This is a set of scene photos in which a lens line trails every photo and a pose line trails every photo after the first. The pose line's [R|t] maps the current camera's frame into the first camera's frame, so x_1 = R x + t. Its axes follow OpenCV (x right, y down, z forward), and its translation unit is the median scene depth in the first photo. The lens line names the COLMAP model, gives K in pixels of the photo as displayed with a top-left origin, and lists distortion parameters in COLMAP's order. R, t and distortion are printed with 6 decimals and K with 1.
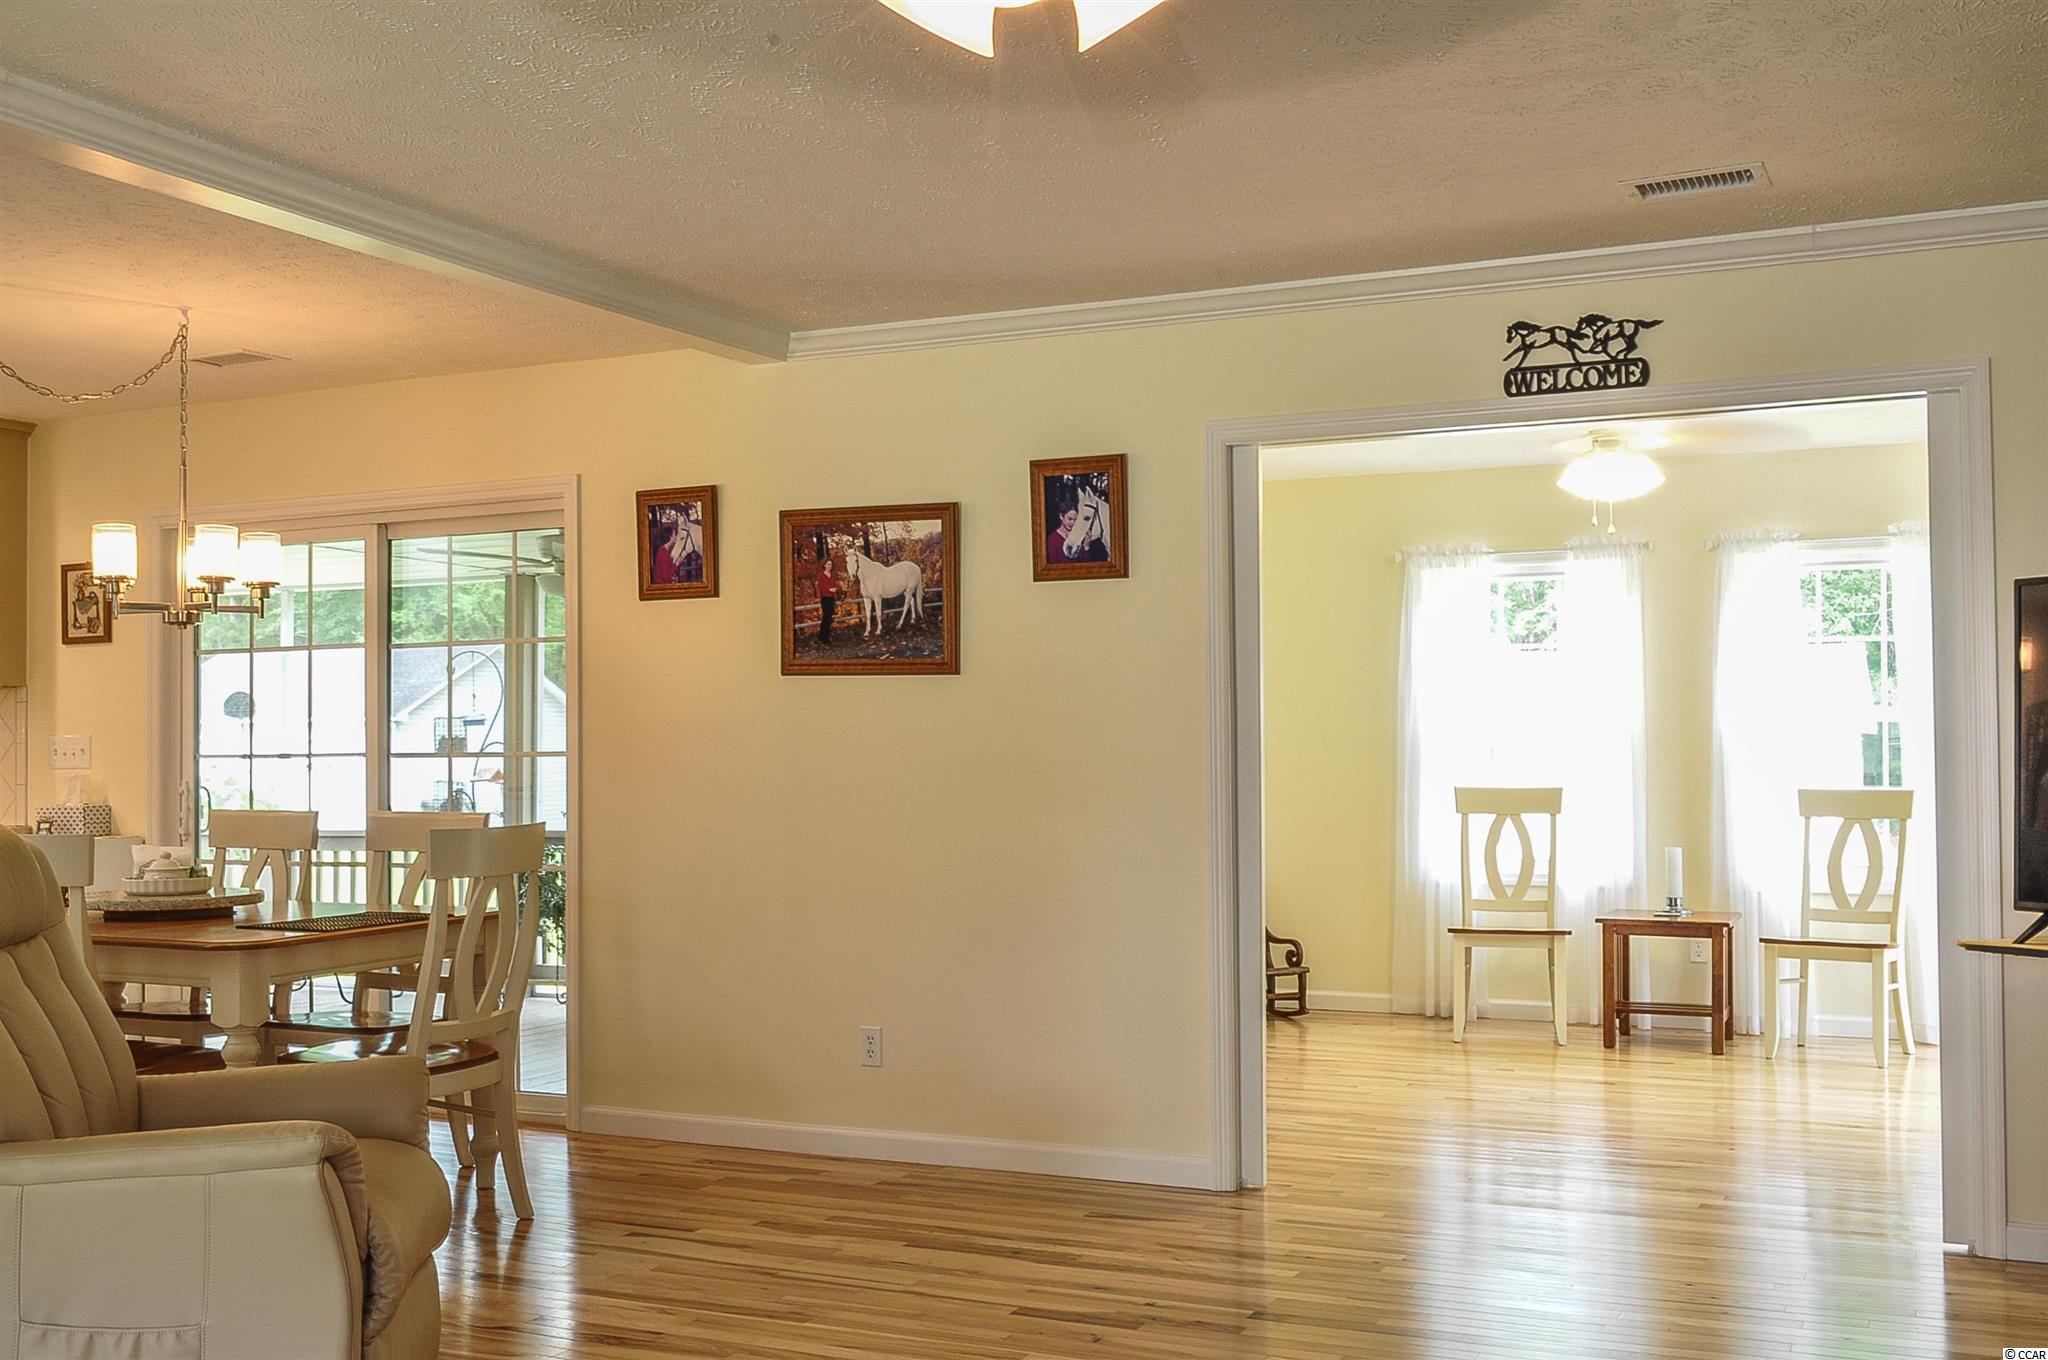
lens RADIAL K [[2021.5, 0, 1035.6], [0, 2021.5, 690.7], [0, 0, 1]] dist [-0.015069, -0.016871]
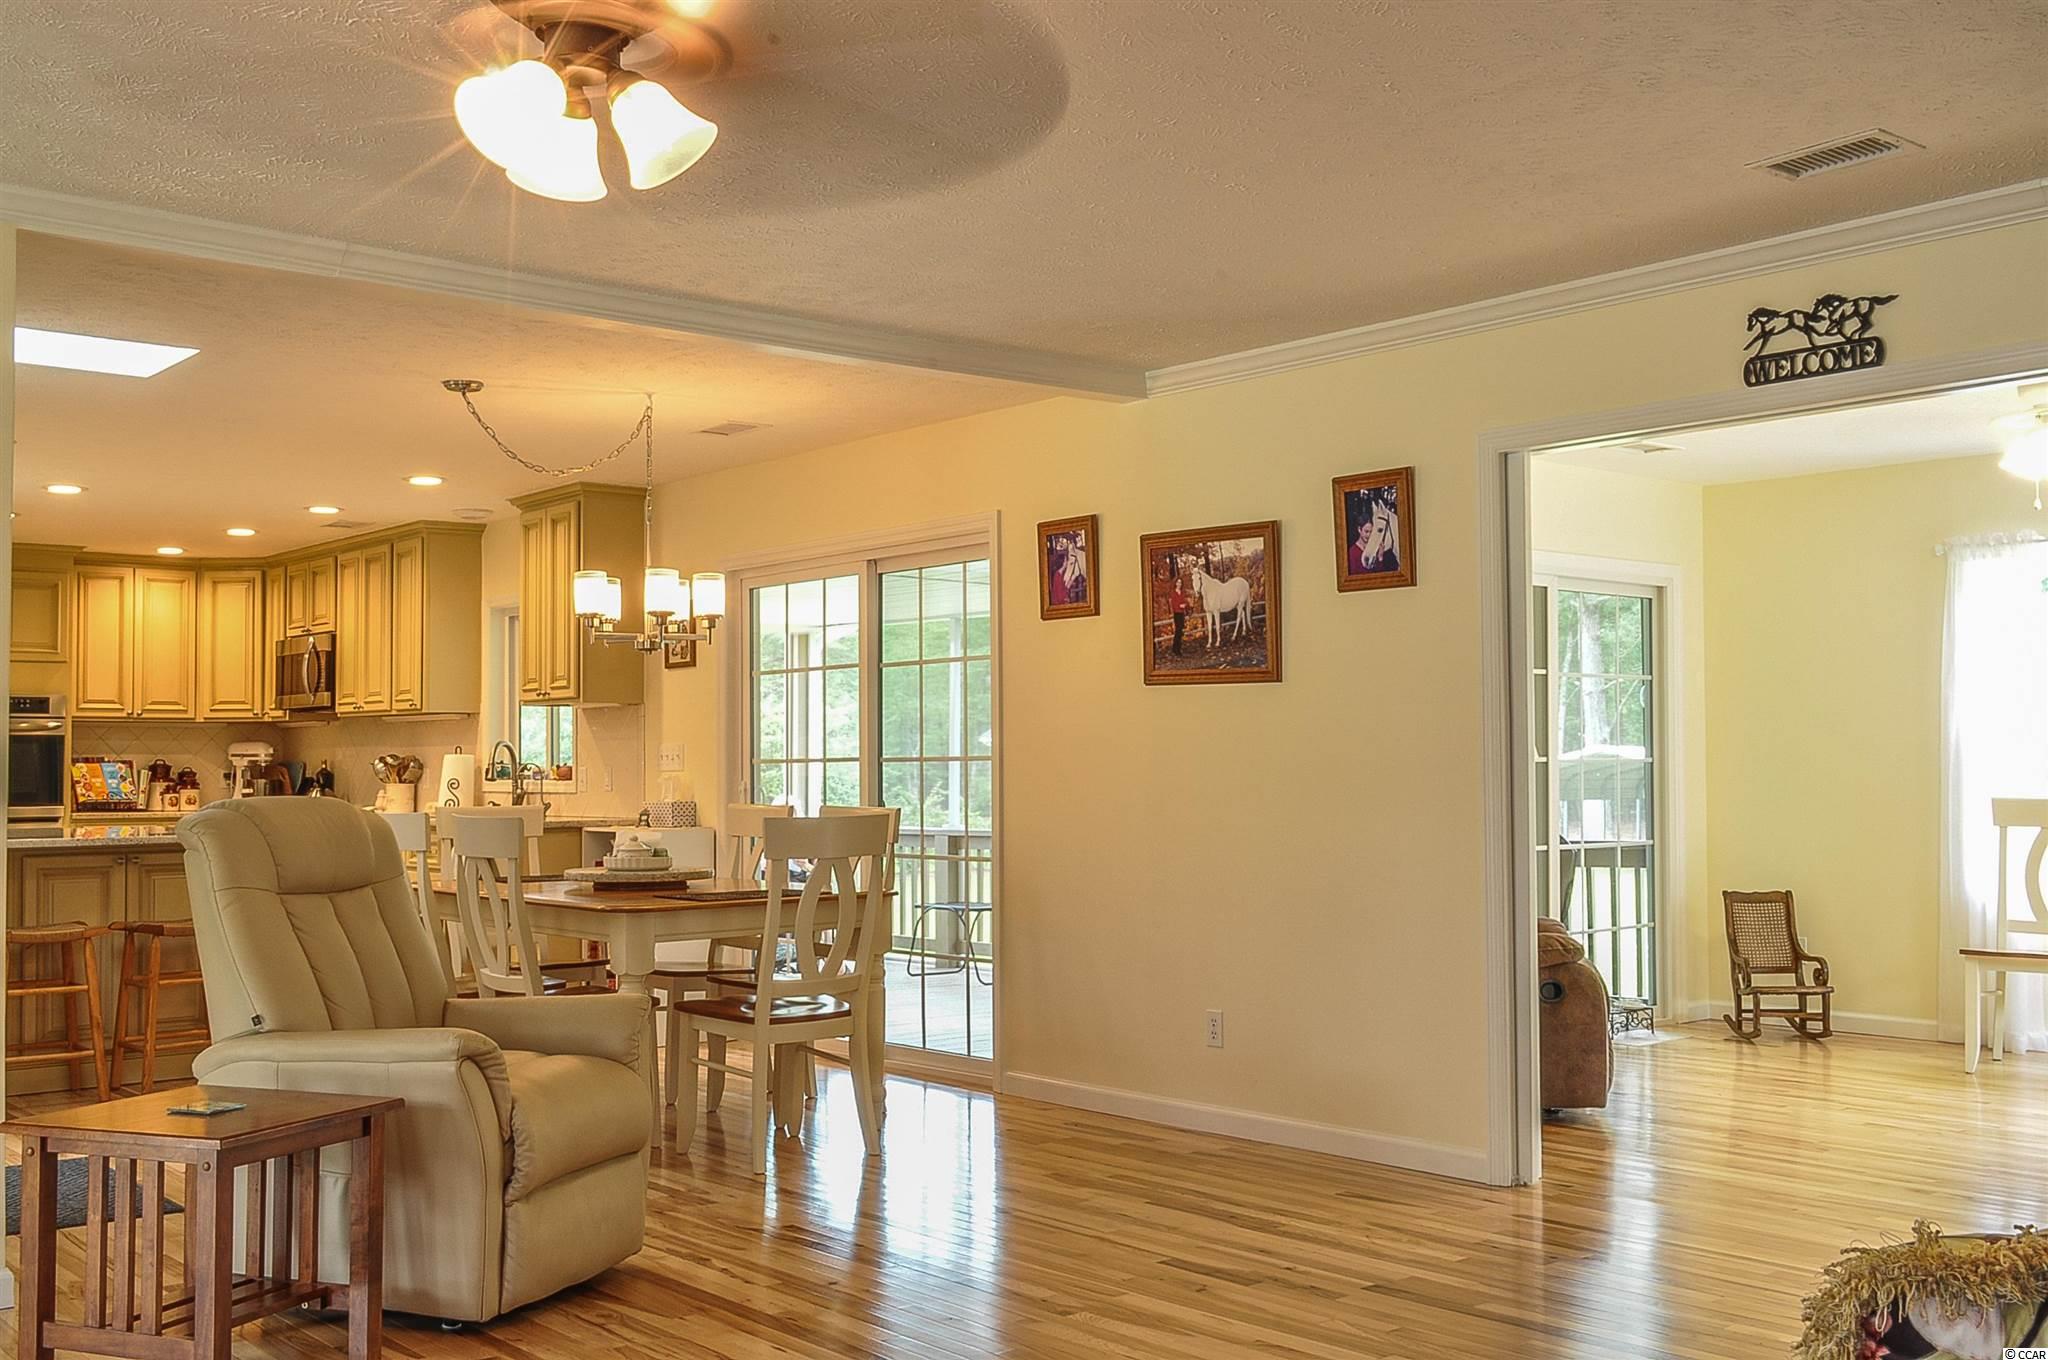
lens RADIAL K [[2021.5, 0, 1035.6], [0, 2021.5, 690.7], [0, 0, 1]] dist [-0.015069, -0.016871]
pose [[0.909710, -0.013811, -0.415015, 0.283803], [0.010494, 0.999892, -0.010273, 0.006087], [0.415112, 0.004990, 0.909756, -0.020813]]
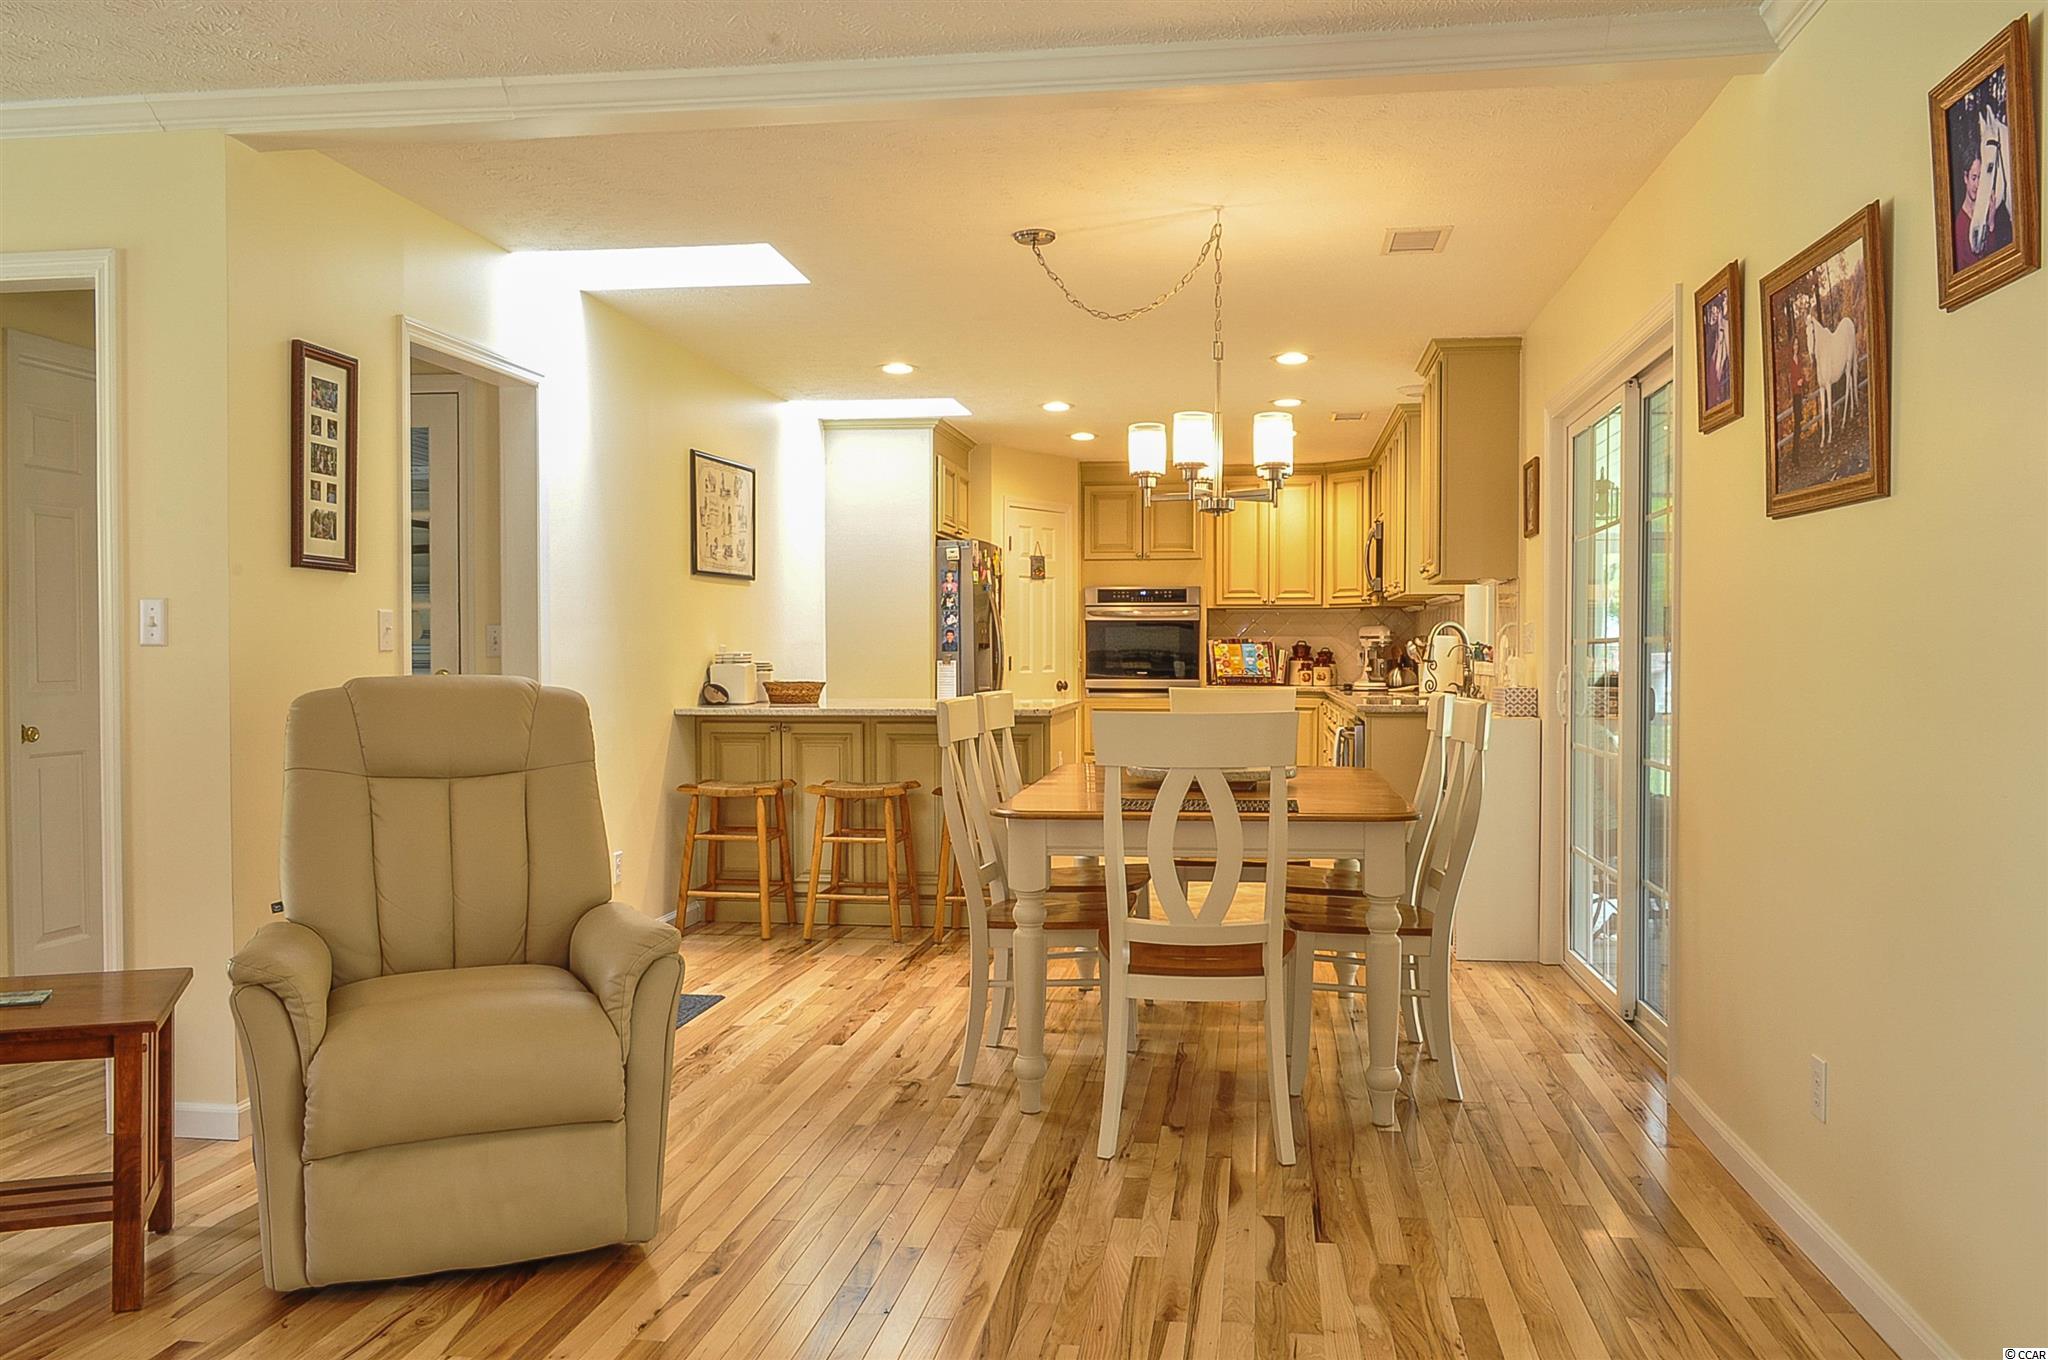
lens RADIAL K [[1601.5, 0, 1035.4], [0, 1601.5, 692.2], [0, 0, 1]] dist [-0.014543, 0.004496]
pose [[0.293718, 0.030666, -0.955400, 0.329870], [0.023495, 0.998952, 0.039287, 0.024533], [0.955603, -0.033986, 0.292690, 0.622460]]
